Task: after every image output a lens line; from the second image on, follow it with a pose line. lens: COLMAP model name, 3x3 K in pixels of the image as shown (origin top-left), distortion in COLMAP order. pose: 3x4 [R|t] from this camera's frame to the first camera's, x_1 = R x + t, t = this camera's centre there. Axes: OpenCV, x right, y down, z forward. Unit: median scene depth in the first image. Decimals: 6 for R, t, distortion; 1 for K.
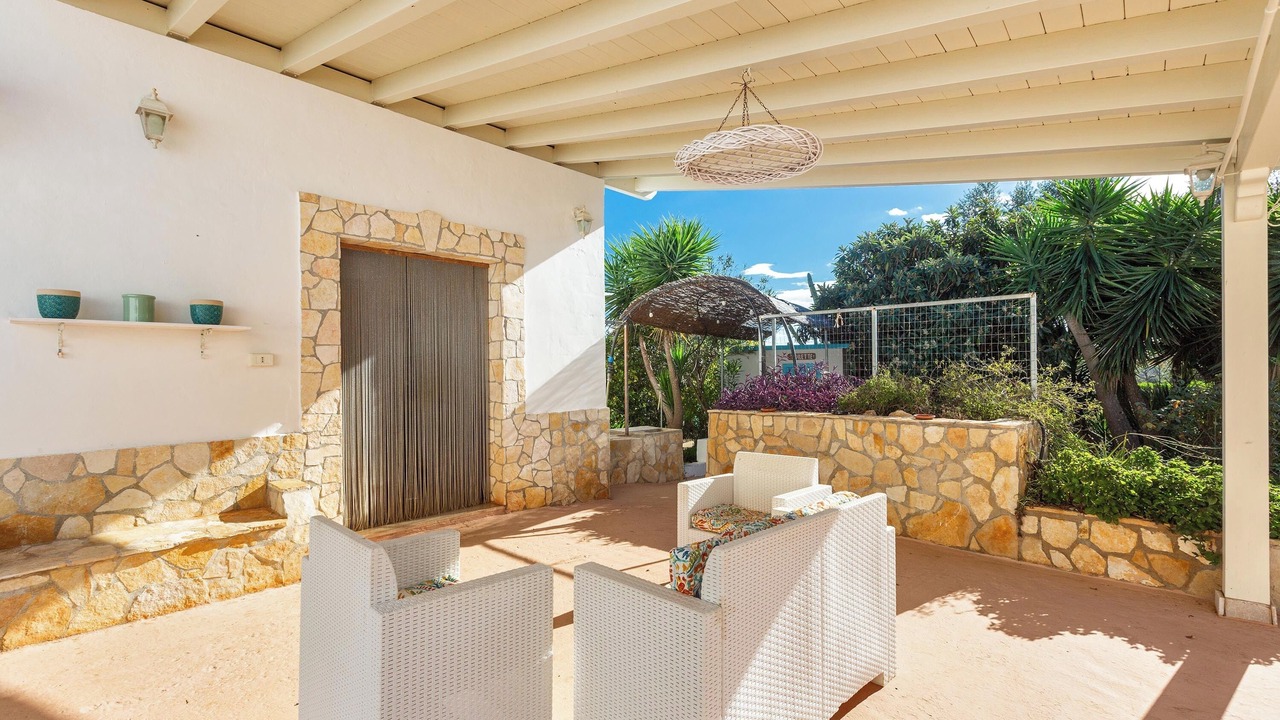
lens RADIAL K [[560.7, 0, 640.0], [0, 560.7, 360.0], [0, 0, 1]] dist [-0.003025, -0.000242]
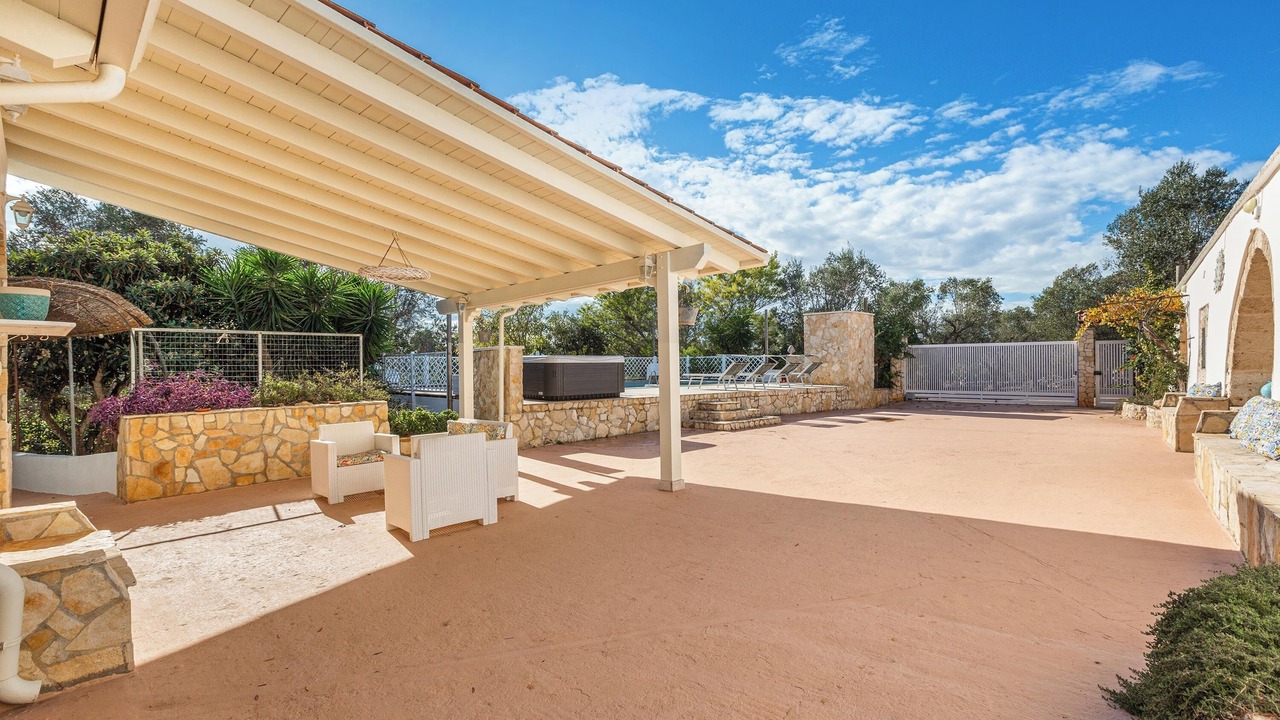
lens RADIAL K [[560.7, 0, 640.0], [0, 560.7, 360.0], [0, 0, 1]] dist [-0.003025, -0.000242]
pose [[-0.008153, 0.022895, 0.999705, -1.115608], [-0.003844, 0.999730, -0.022927, 0.006204], [-0.999959, -0.004030, -0.008063, 0.069074]]
